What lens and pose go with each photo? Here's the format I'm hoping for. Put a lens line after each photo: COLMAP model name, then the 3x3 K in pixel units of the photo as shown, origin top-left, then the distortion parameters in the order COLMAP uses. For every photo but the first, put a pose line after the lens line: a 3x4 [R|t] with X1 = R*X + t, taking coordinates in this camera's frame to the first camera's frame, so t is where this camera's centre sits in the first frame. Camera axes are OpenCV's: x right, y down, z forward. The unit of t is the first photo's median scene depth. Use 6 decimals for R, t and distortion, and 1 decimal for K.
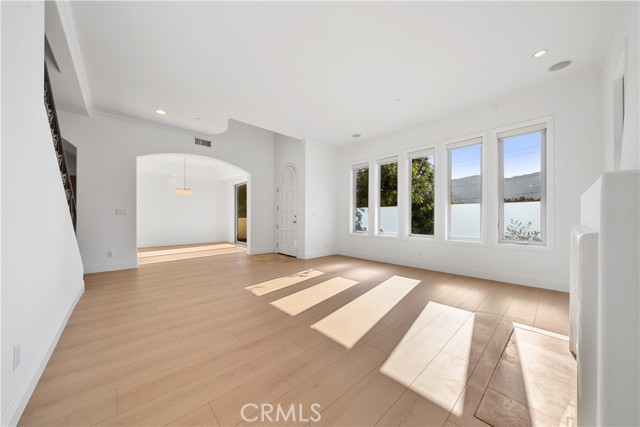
lens RADIAL K [[219.1, 0, 319.4], [0, 219.1, 218.3], [0, 0, 1]] dist [-0.000621, -0.000054]
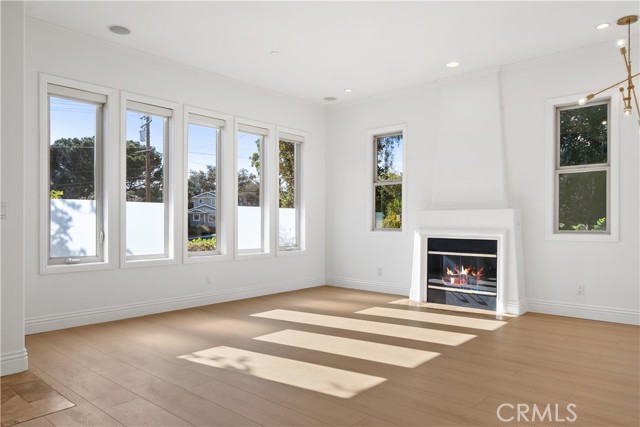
lens RADIAL K [[440.6, 0, 323.1], [0, 440.6, 223.6], [0, 0, 1]] dist [0.005621, 0.001896]
pose [[-0.116252, -0.002178, 0.993217, -0.854900], [0.003640, 0.999990, 0.002619, -0.007050], [-0.993213, 0.003920, -0.116242, 0.844244]]
